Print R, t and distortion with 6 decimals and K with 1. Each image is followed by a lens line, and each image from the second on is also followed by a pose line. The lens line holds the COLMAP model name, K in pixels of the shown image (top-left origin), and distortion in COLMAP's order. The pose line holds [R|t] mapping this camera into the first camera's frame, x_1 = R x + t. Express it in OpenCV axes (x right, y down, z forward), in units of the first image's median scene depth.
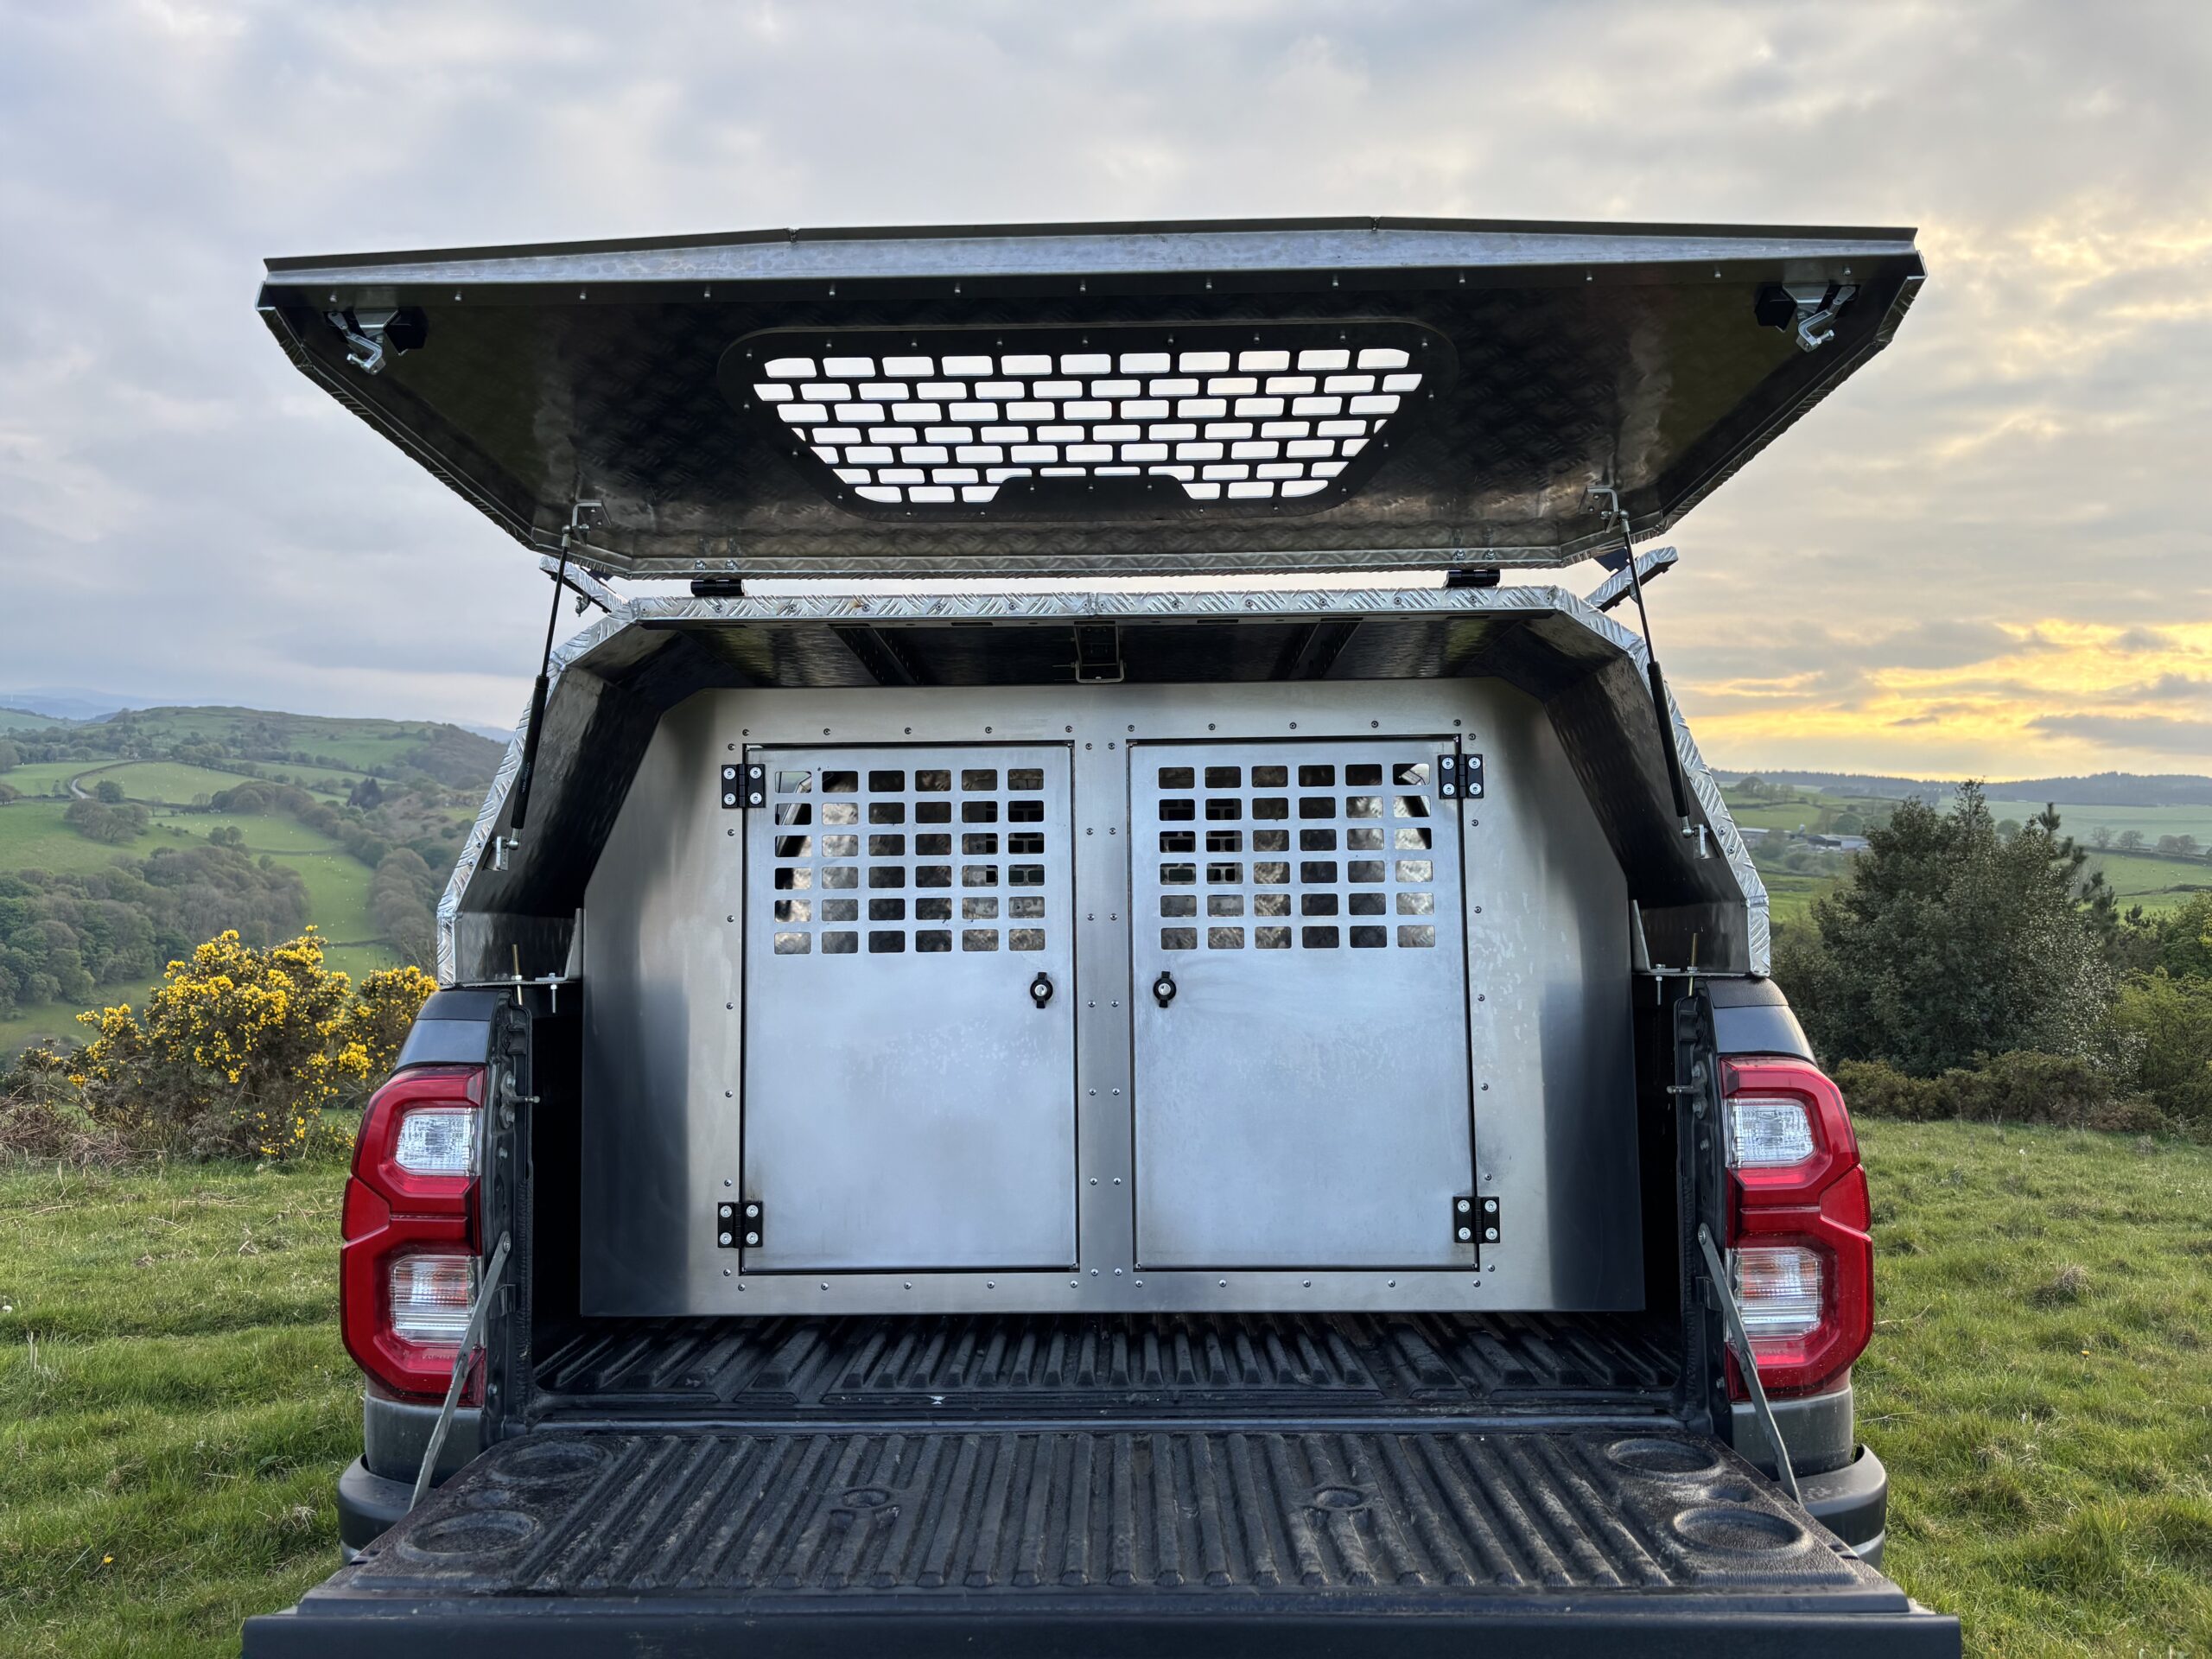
lens RADIAL K [[1712.0, 0, 1070.7], [0, 1712.0, 877.9], [0, 0, 1]] dist [0.105723, -0.199890]
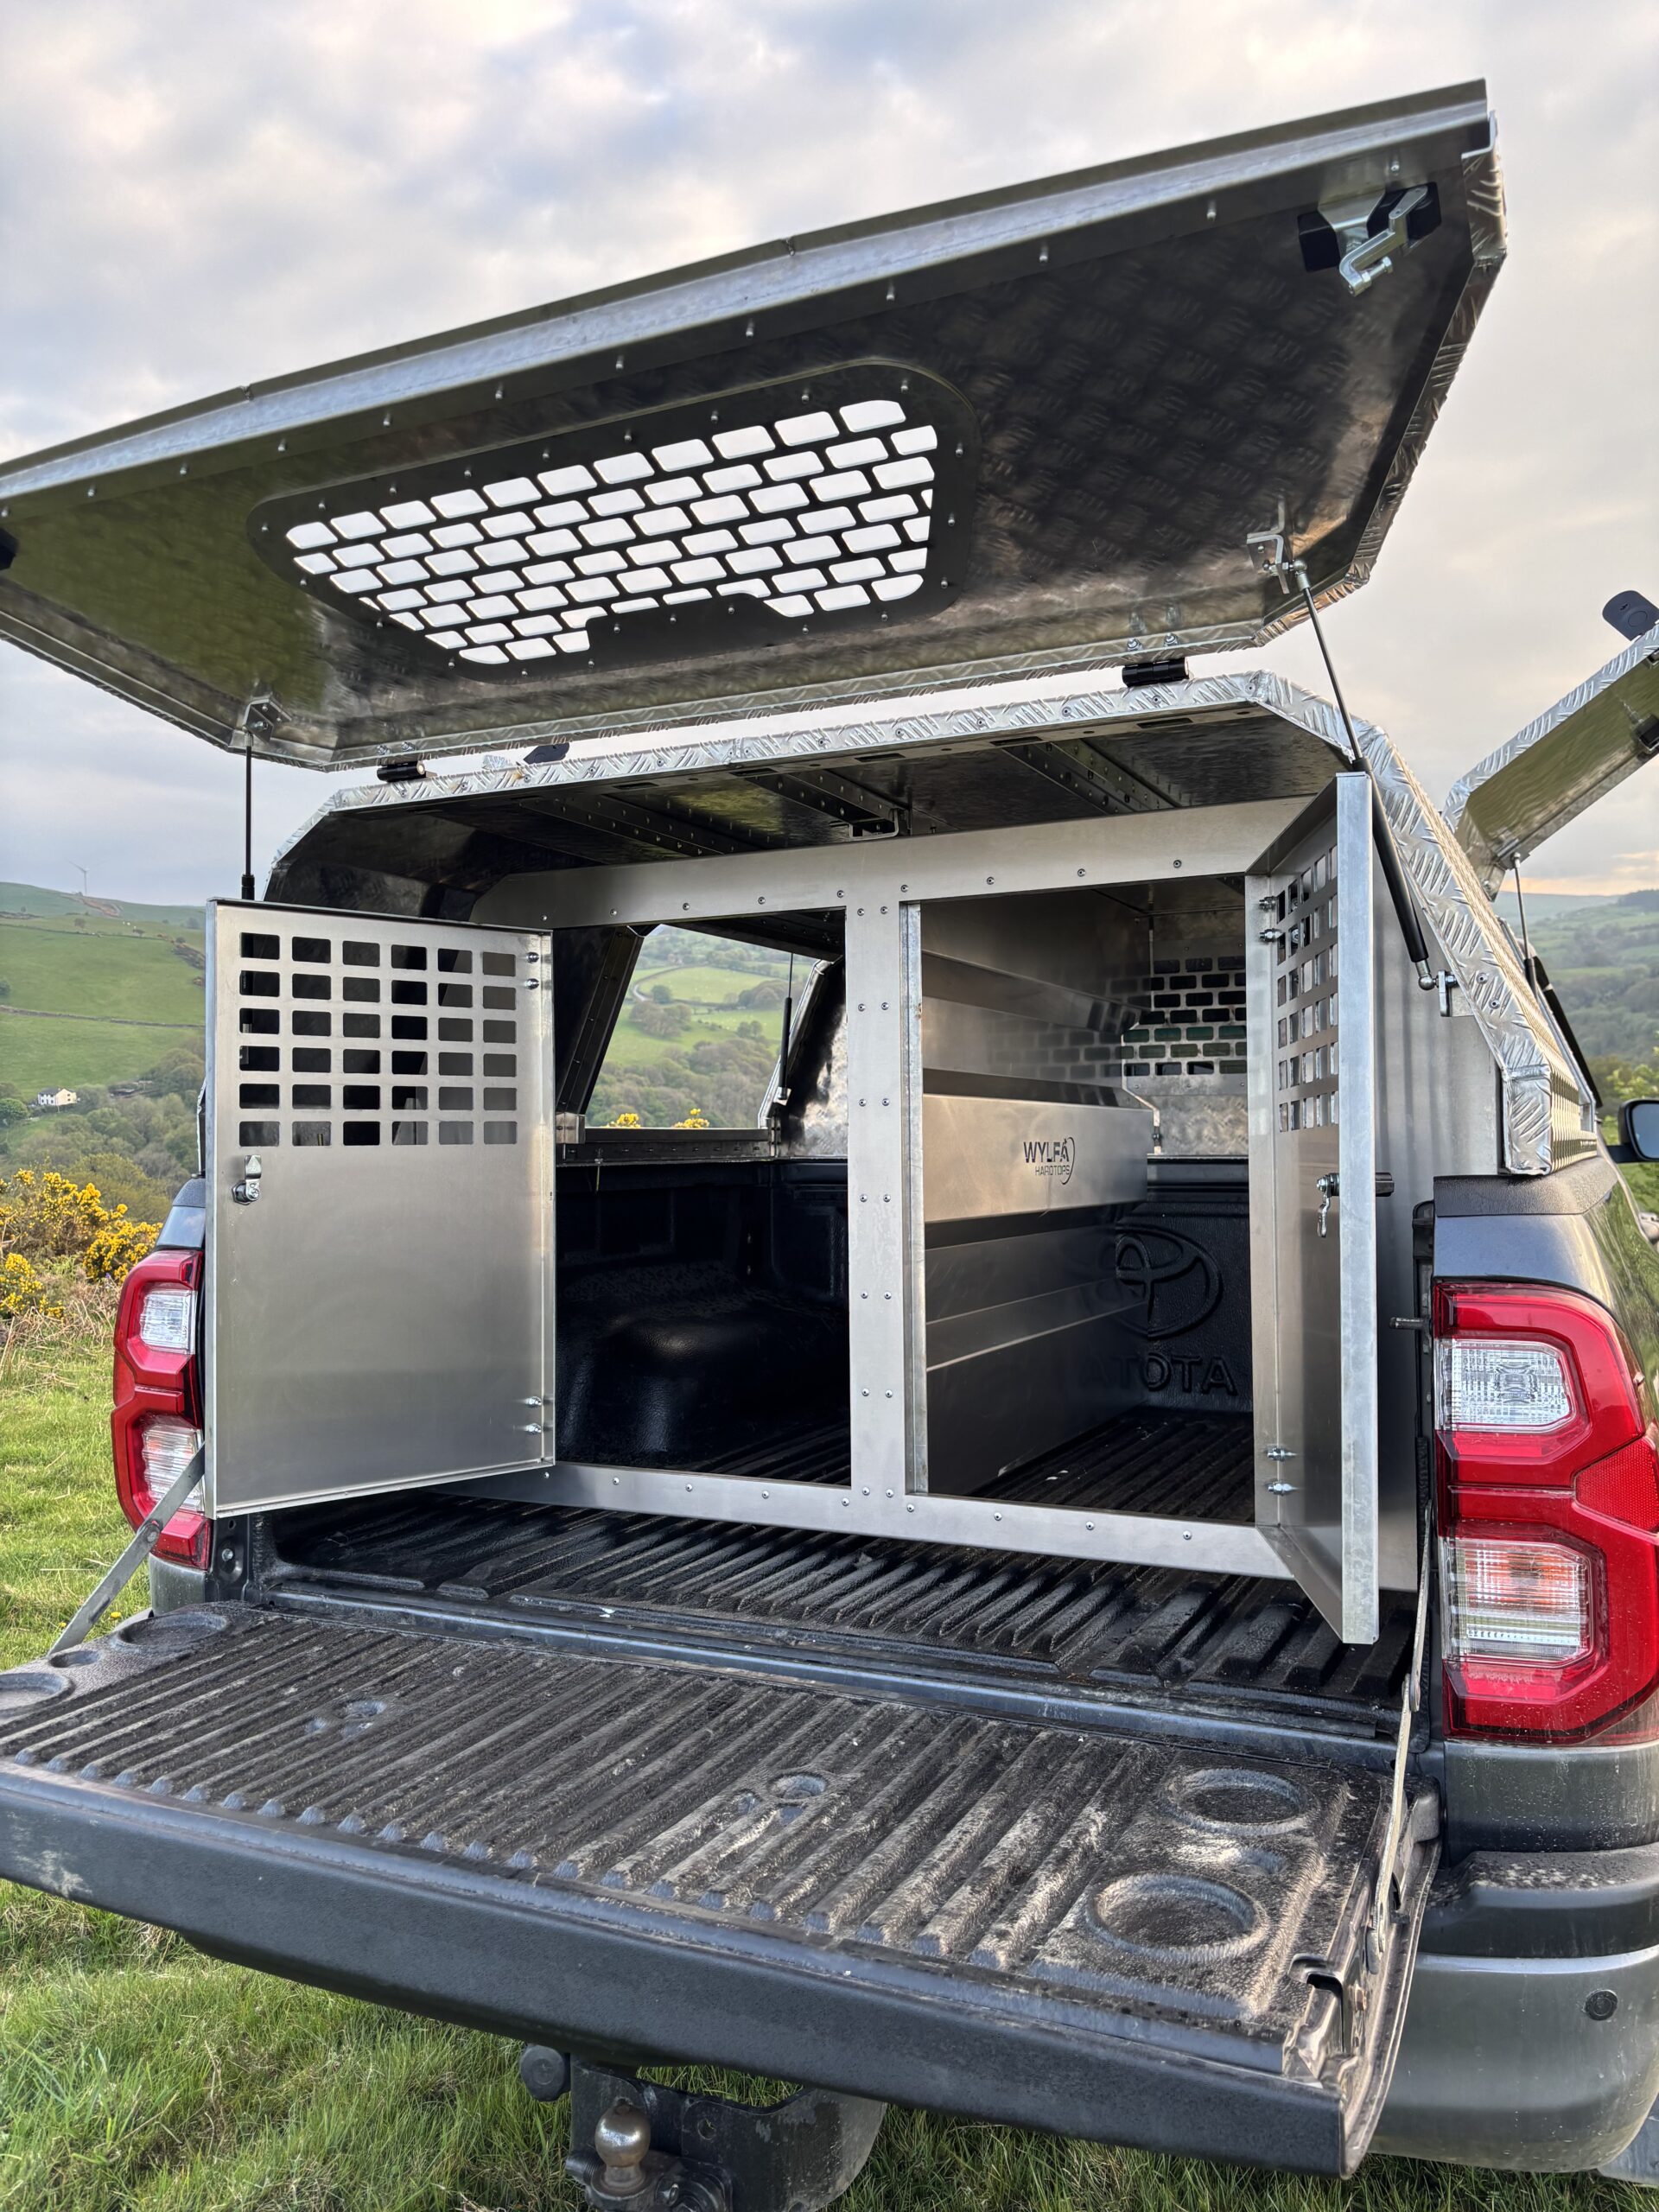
lens RADIAL K [[1695.5, 0, 798.6], [0, 1695.5, 1128.9], [0, 0, 1]] dist [0.053309, -0.063576]
pose [[0.907894, -0.003878, -0.419182, 0.413301], [0.021555, 0.999066, 0.037442, 0.003875], [0.418645, -0.043029, 0.907130, 0.207369]]
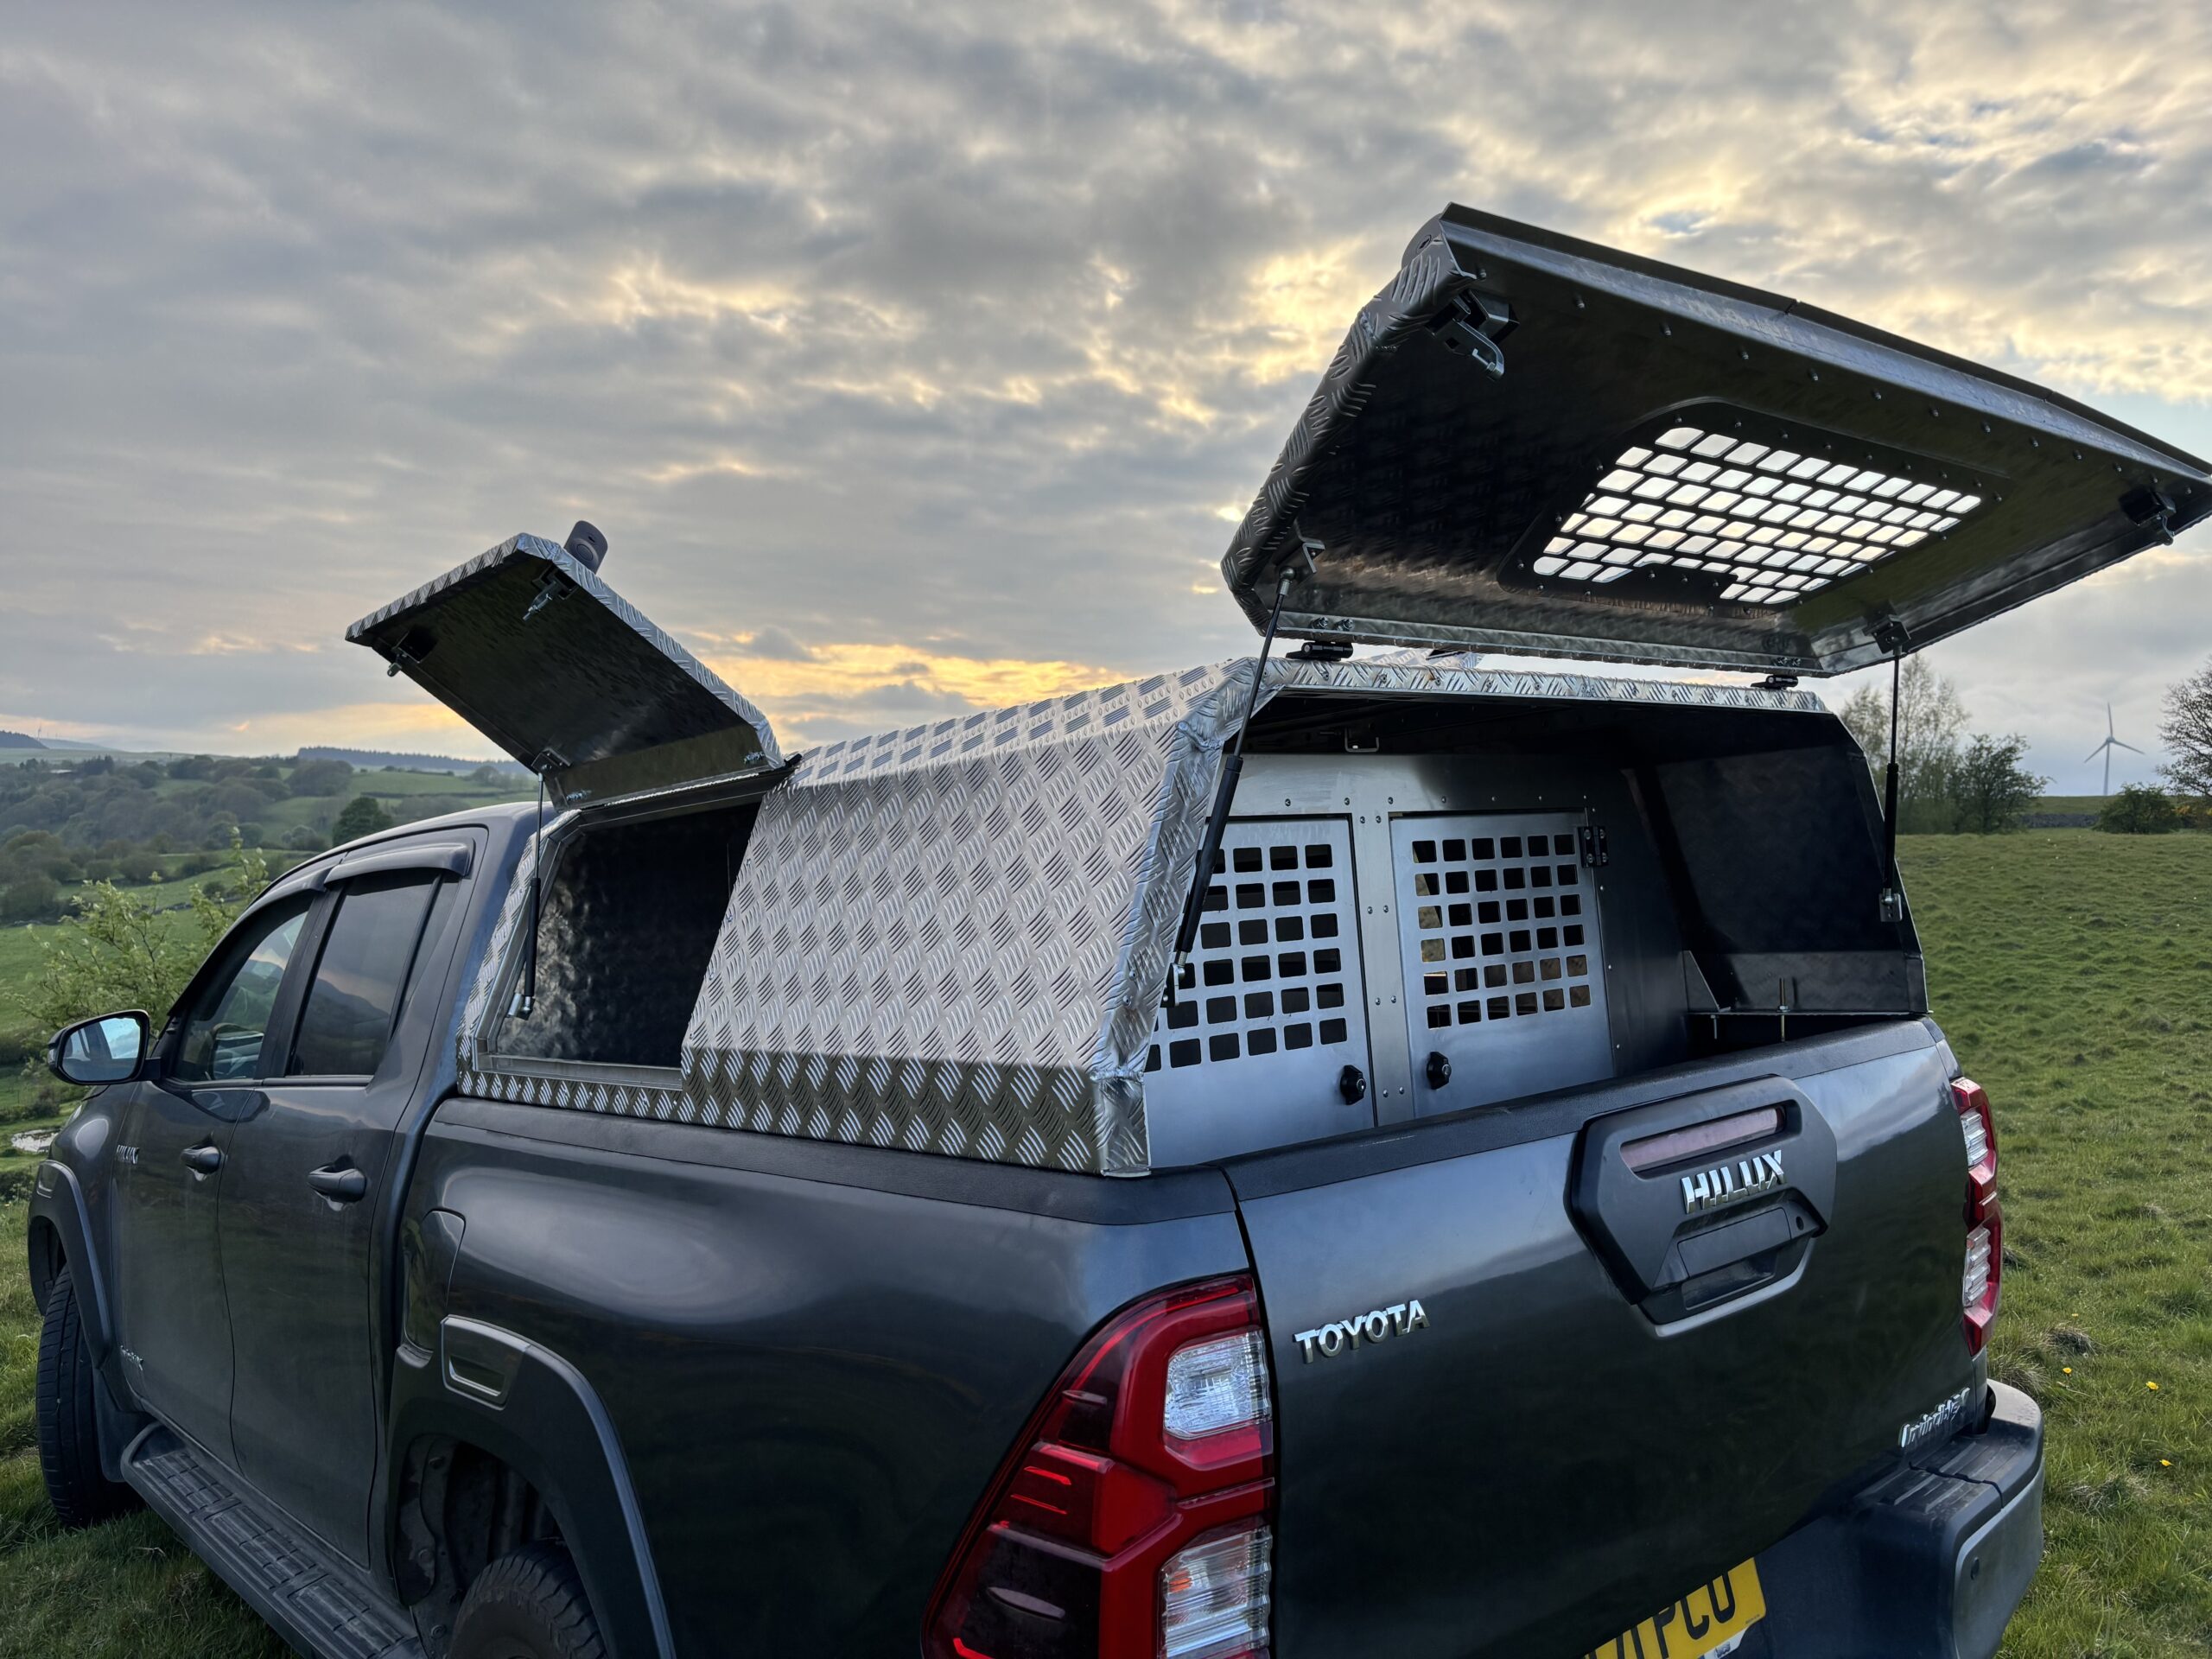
lens RADIAL K [[1695.5, 0, 1095.2], [0, 1695.5, 837.2], [0, 0, 1]] dist [0.053309, -0.063576]
pose [[0.749712, -0.012942, 0.661638, -0.844301], [0.023375, 0.999703, -0.006932, -0.075358], [-0.661351, 0.020663, 0.749792, 0.462926]]
